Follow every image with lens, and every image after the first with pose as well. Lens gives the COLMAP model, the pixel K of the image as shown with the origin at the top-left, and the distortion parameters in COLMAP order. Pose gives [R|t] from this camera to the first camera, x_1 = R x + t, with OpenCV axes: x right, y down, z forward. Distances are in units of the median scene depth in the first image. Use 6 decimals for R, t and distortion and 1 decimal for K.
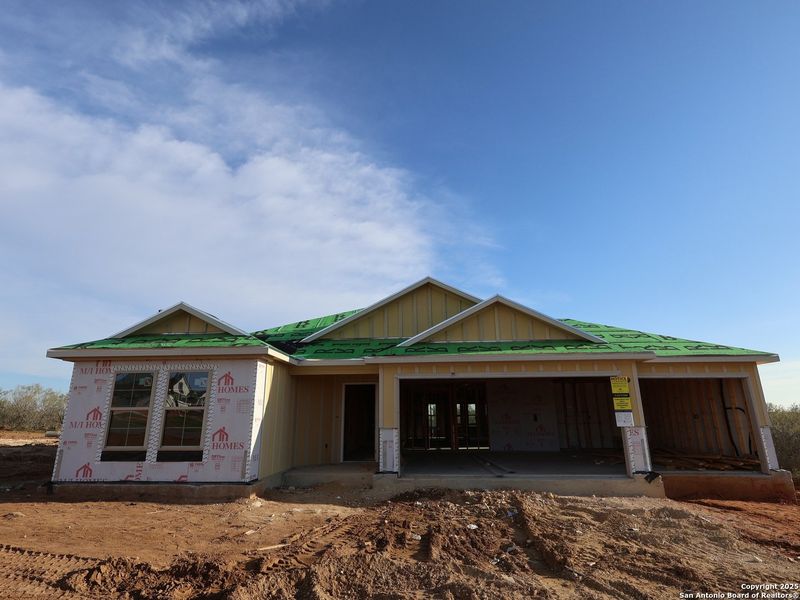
lens RADIAL K [[421.6, 0, 402.0], [0, 421.6, 301.1], [0, 0, 1]] dist [-0.000379, 0.000409]
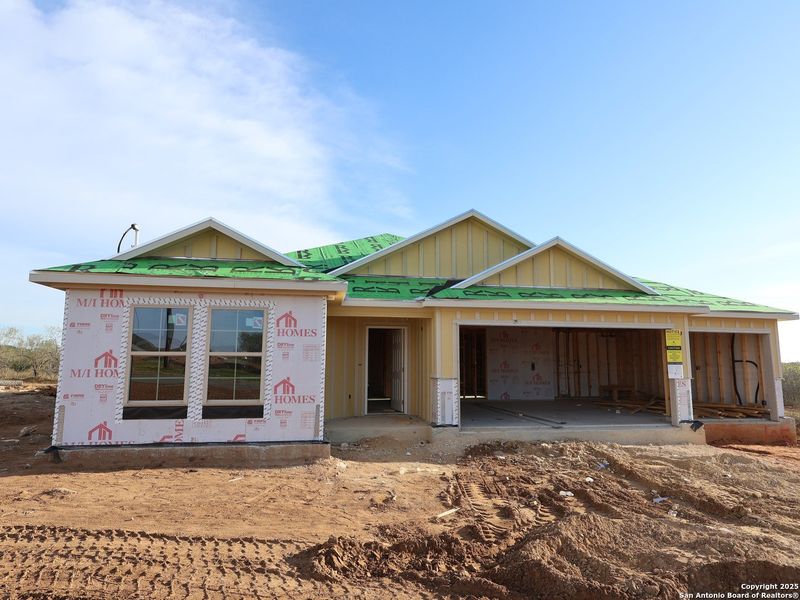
lens RADIAL K [[490.9, 0, 402.5], [0, 490.9, 305.3], [0, 0, 1]] dist [0.004163, -0.000251]
pose [[0.970213, 0.040335, 0.238874, -0.399251], [-0.076859, 0.986351, 0.145620, 0.003445], [-0.229740, -0.159642, 0.960070, 0.048178]]
